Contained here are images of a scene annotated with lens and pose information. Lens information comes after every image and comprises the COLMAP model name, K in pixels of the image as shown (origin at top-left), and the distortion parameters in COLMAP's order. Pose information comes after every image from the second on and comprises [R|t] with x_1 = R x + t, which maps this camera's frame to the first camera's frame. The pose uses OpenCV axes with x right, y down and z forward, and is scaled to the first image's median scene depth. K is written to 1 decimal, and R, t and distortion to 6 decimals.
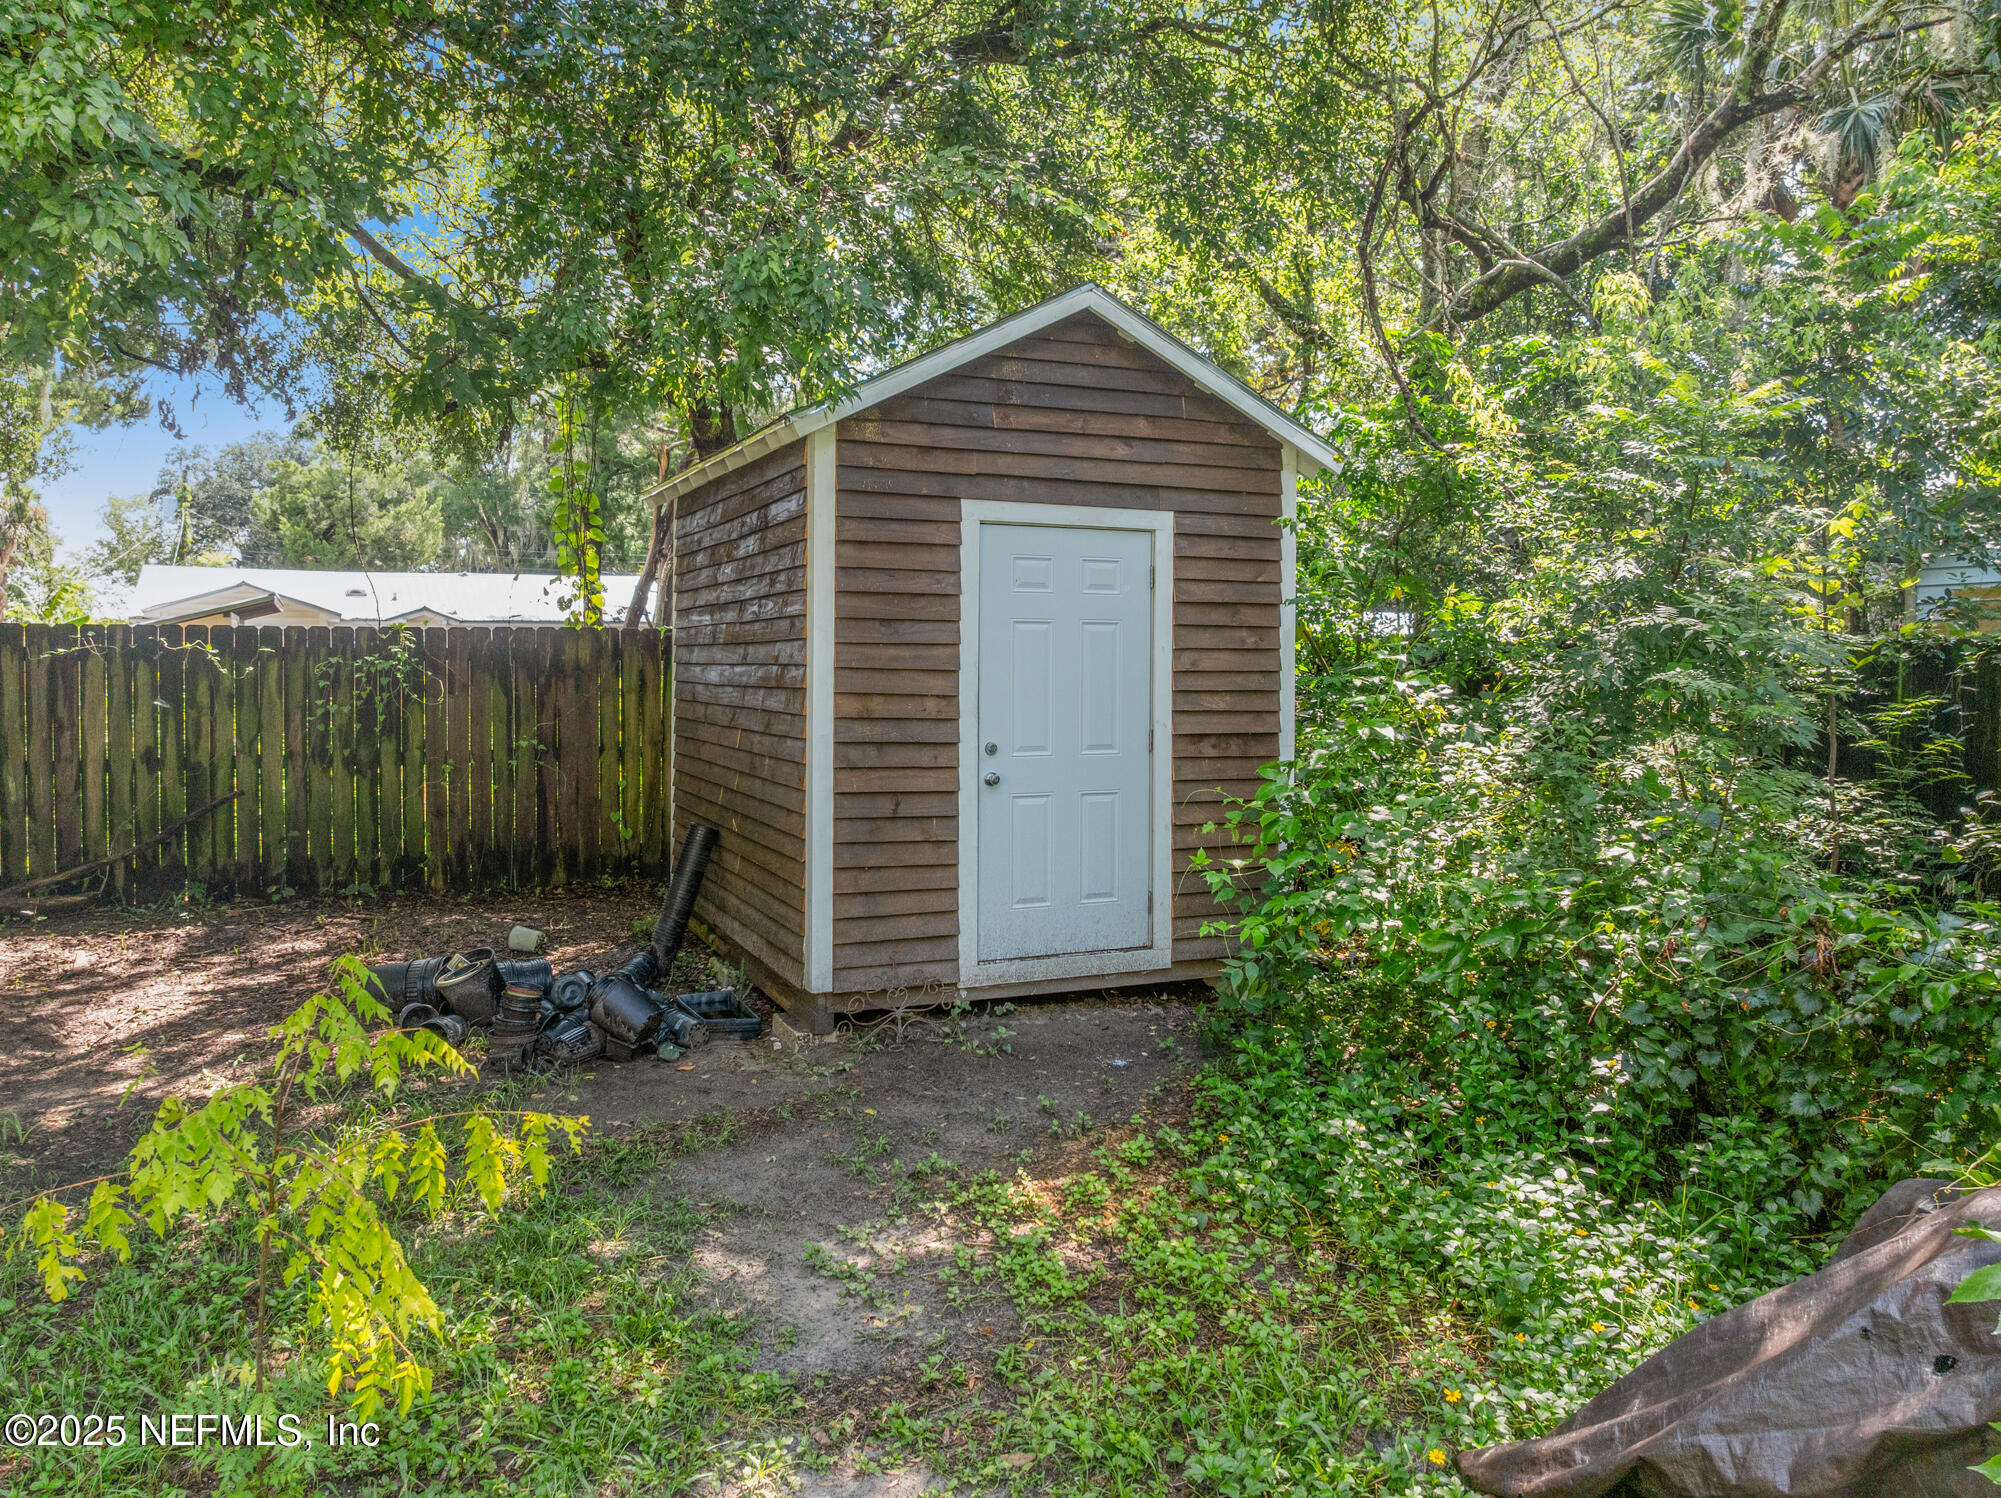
lens RADIAL K [[1432.6, 0, 1007.1], [0, 1432.6, 743.7], [0, 0, 1]] dist [-0.047992, 0.024274]
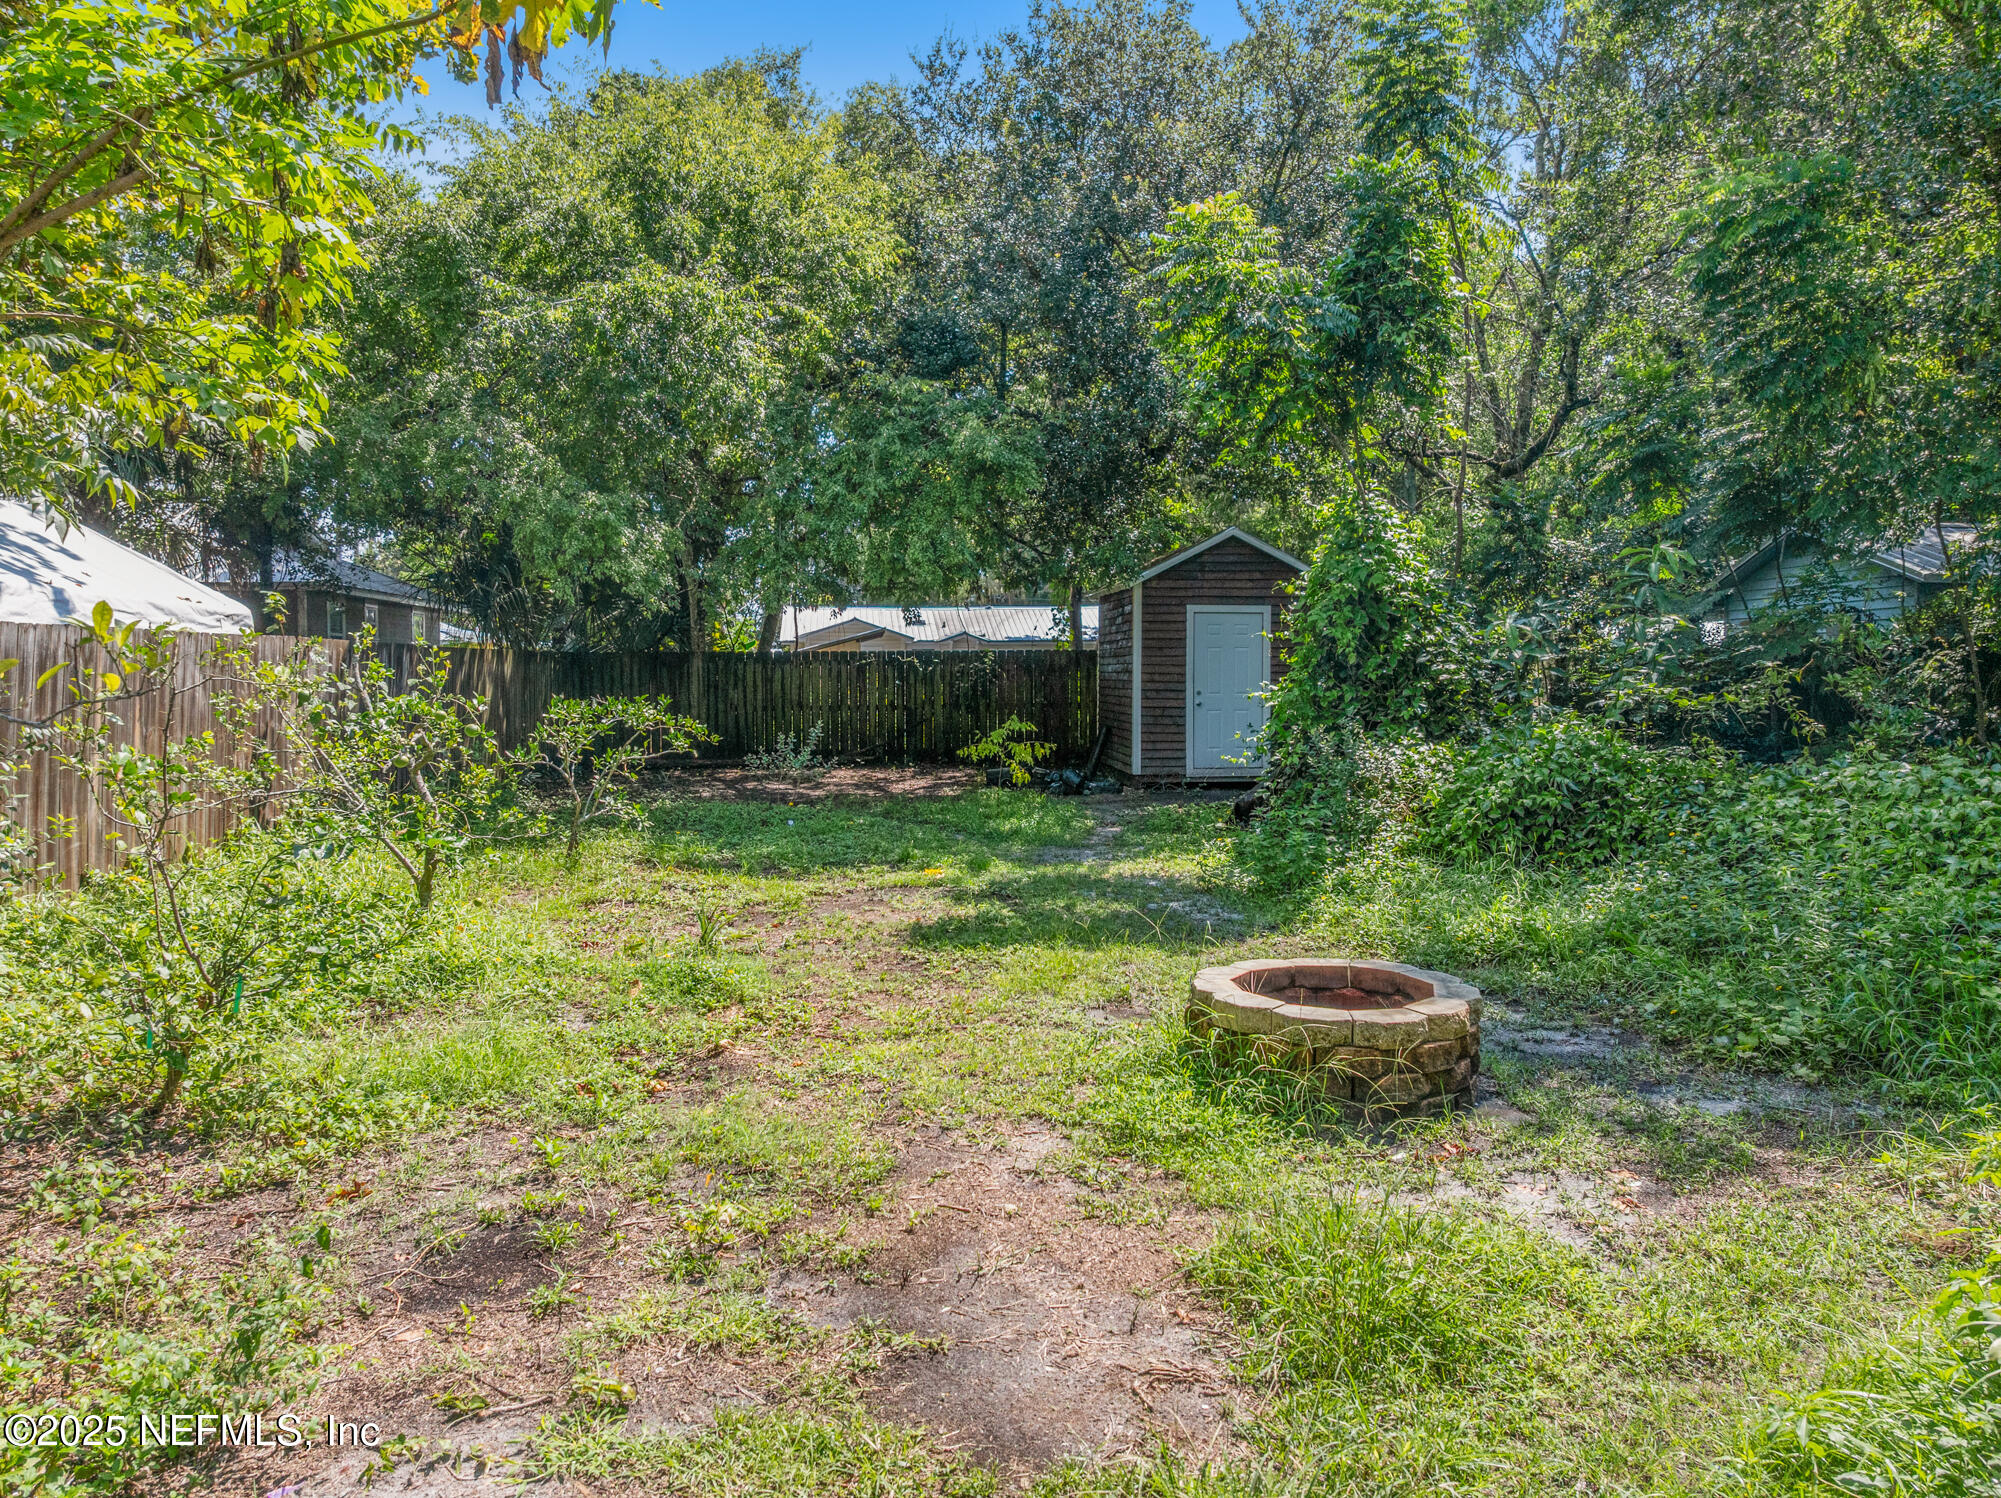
lens RADIAL K [[1432.6, 0, 1007.1], [0, 1432.6, 743.7], [0, 0, 1]] dist [-0.047992, 0.024274]
pose [[0.941711, 0.009143, -0.336300, 0.585293], [-0.014106, 0.999825, -0.012317, 0.145448], [0.336128, 0.016343, 0.941675, -1.784890]]
